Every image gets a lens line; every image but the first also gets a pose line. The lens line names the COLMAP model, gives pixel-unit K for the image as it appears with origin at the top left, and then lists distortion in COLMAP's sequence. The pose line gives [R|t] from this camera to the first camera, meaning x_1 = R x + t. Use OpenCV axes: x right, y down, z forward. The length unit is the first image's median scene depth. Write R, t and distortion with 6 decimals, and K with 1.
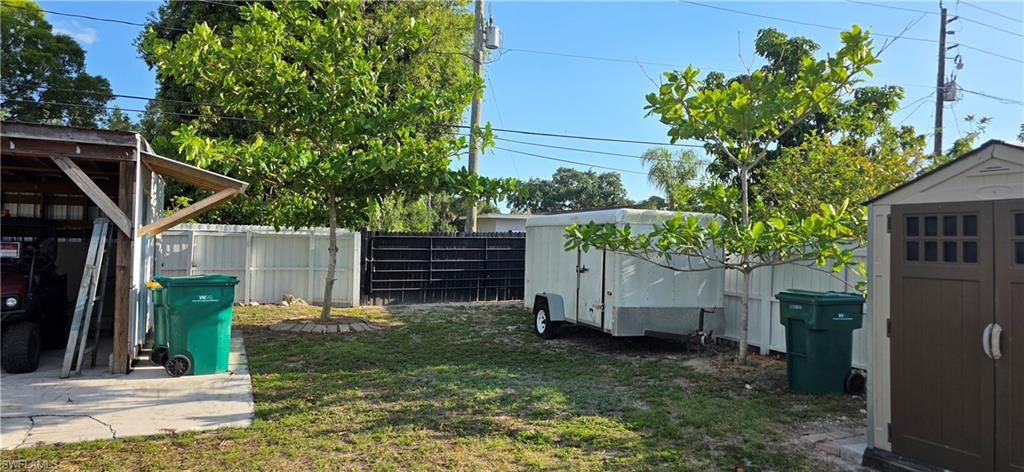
lens RADIAL K [[701.7, 0, 512.0], [0, 701.7, 236.0], [0, 0, 1]] dist [0.044753, -0.000953]
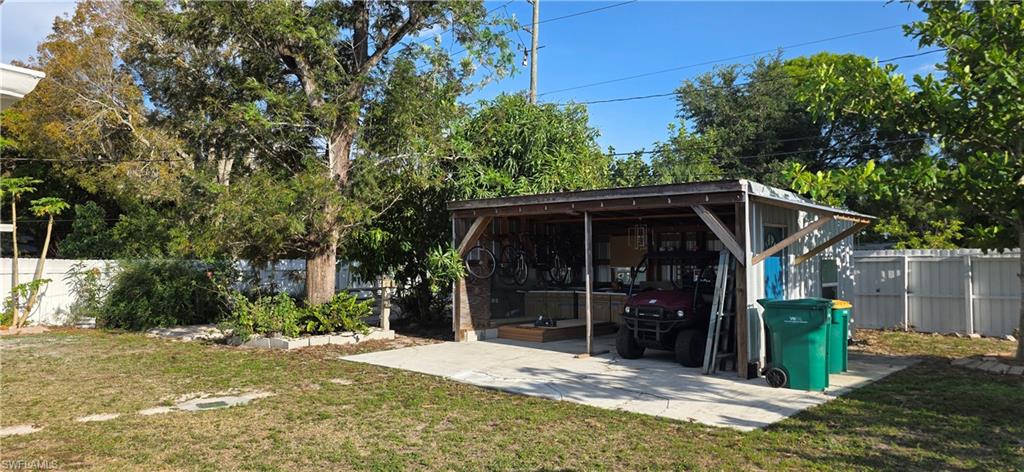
lens RADIAL K [[701.7, 0, 512.0], [0, 701.7, 236.0], [0, 0, 1]] dist [0.044753, -0.000953]
pose [[0.418391, -0.056593, -0.906502, 0.386129], [0.021892, 0.998395, -0.052226, 0.006531], [0.908003, 0.002006, 0.418958, 0.140336]]
